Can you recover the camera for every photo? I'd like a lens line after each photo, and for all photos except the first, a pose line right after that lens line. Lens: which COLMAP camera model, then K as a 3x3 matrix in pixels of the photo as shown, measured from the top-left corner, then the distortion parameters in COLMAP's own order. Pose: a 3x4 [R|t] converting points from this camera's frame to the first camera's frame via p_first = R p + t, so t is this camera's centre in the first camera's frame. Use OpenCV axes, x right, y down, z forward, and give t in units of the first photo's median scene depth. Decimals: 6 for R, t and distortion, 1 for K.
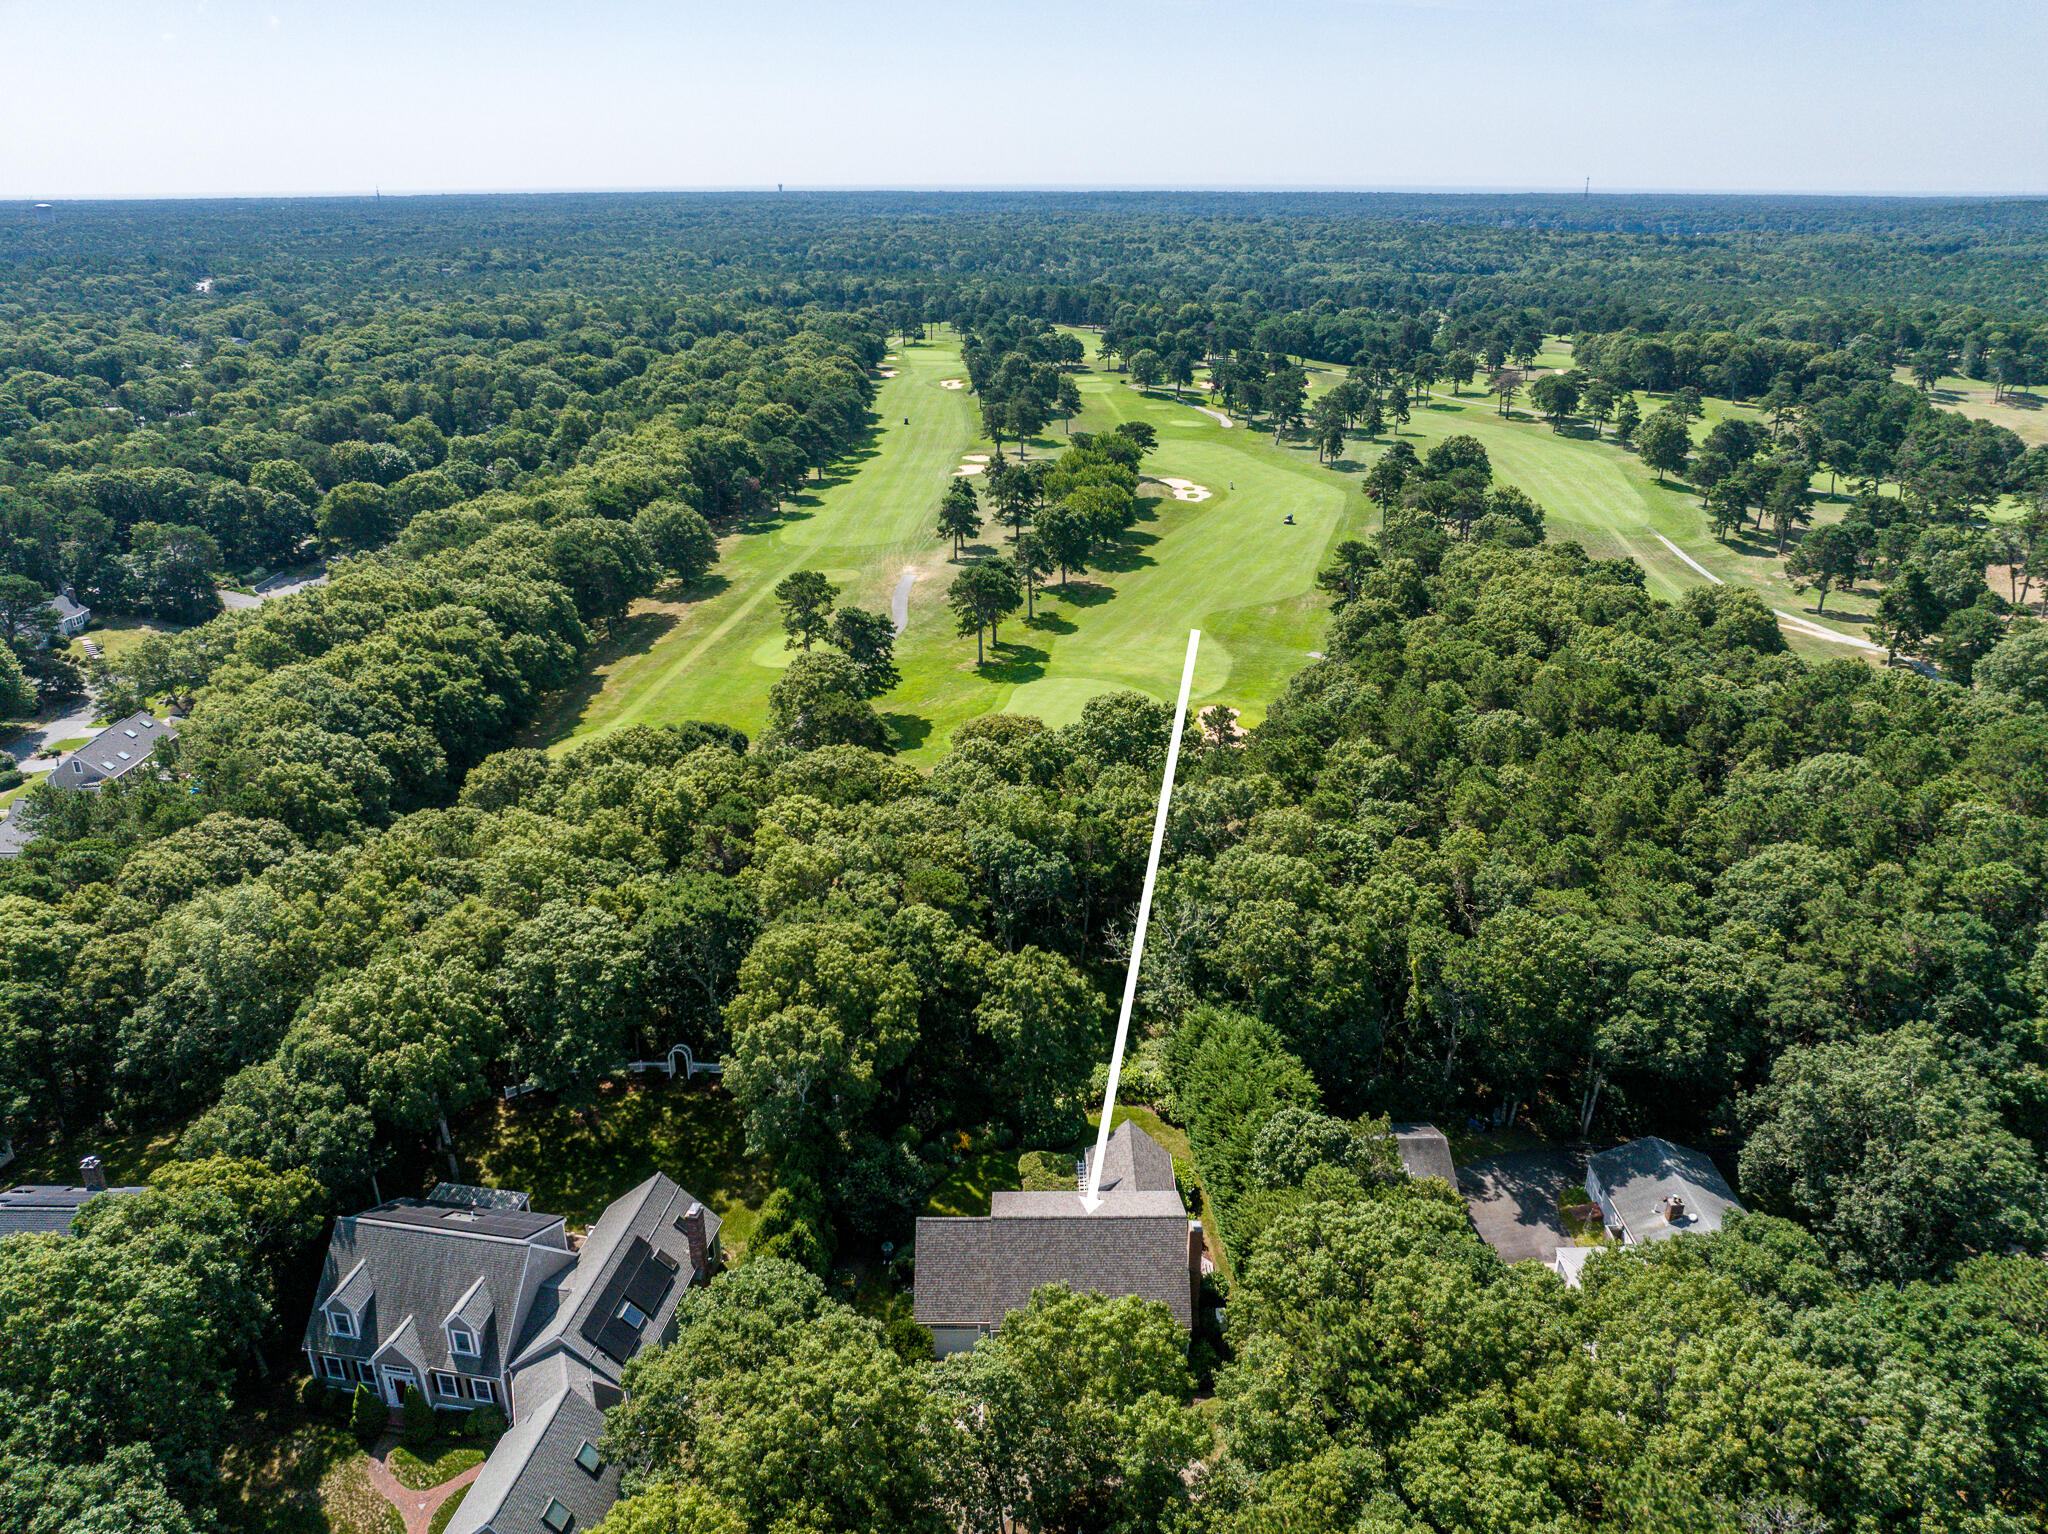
lens RADIAL K [[1429.6, 0, 1024.0], [0, 1429.6, 767.0], [0, 0, 1]] dist [-0.046543, 0.009722]
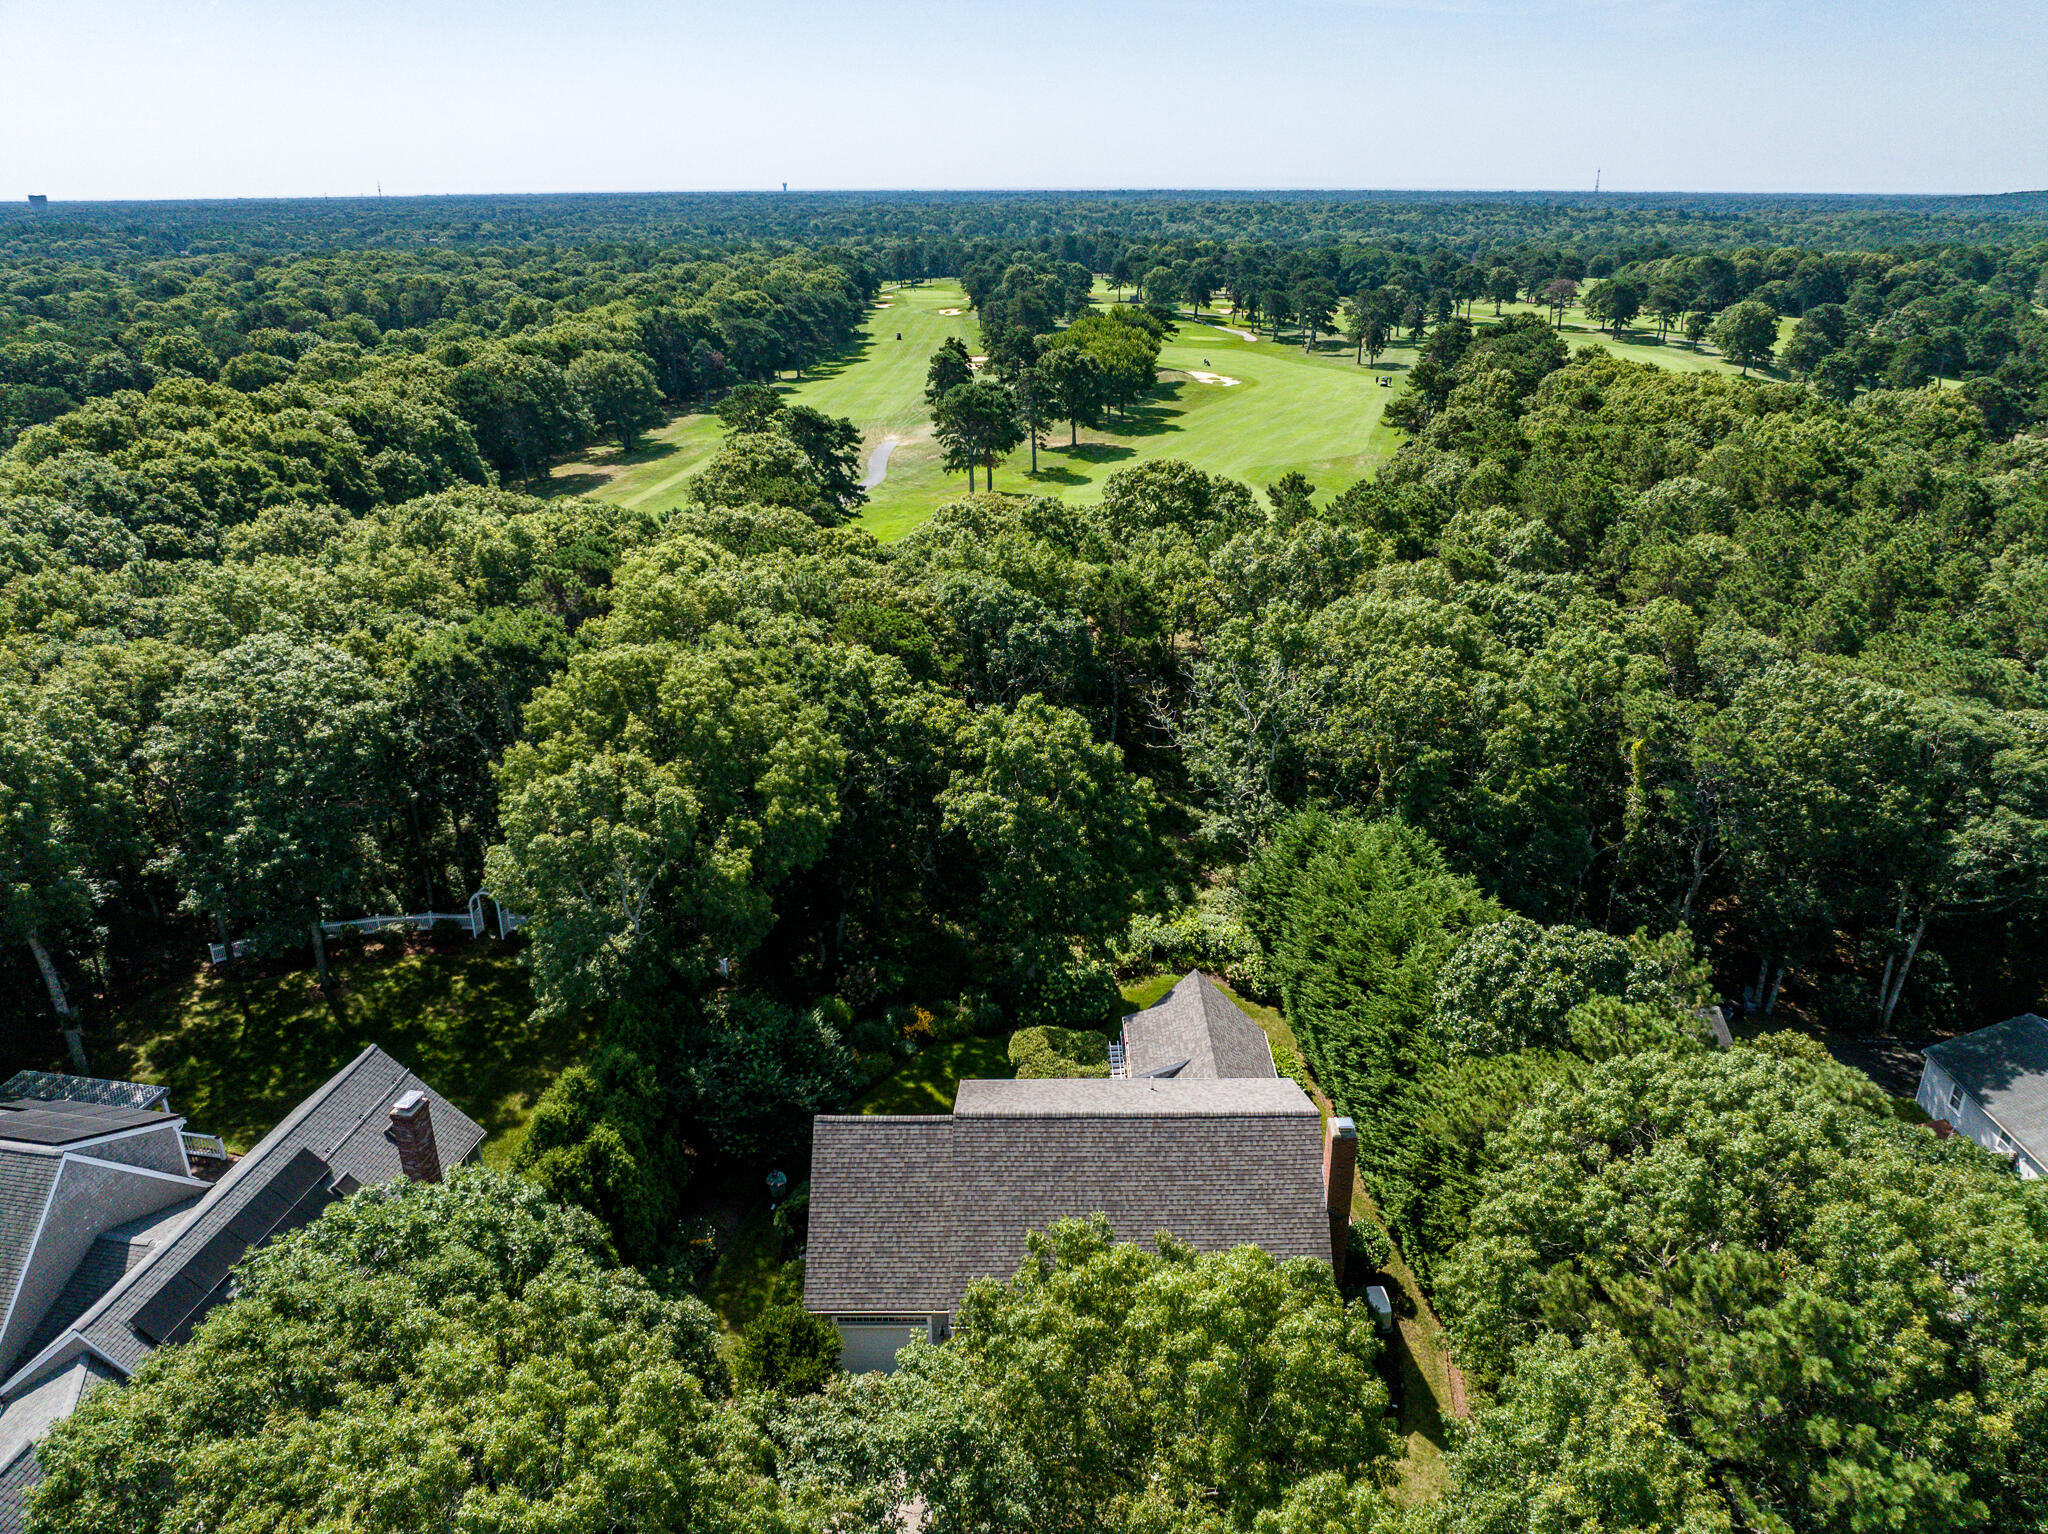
lens RADIAL K [[1429.6, 0, 1024.0], [0, 1429.6, 767.0], [0, 0, 1]] dist [-0.046543, 0.009722]
pose [[0.999993, 0.000502, -0.003776, 0.004170], [-0.000513, 0.999995, -0.003041, 0.151077], [0.003774, 0.003042, 0.999988, 0.374389]]
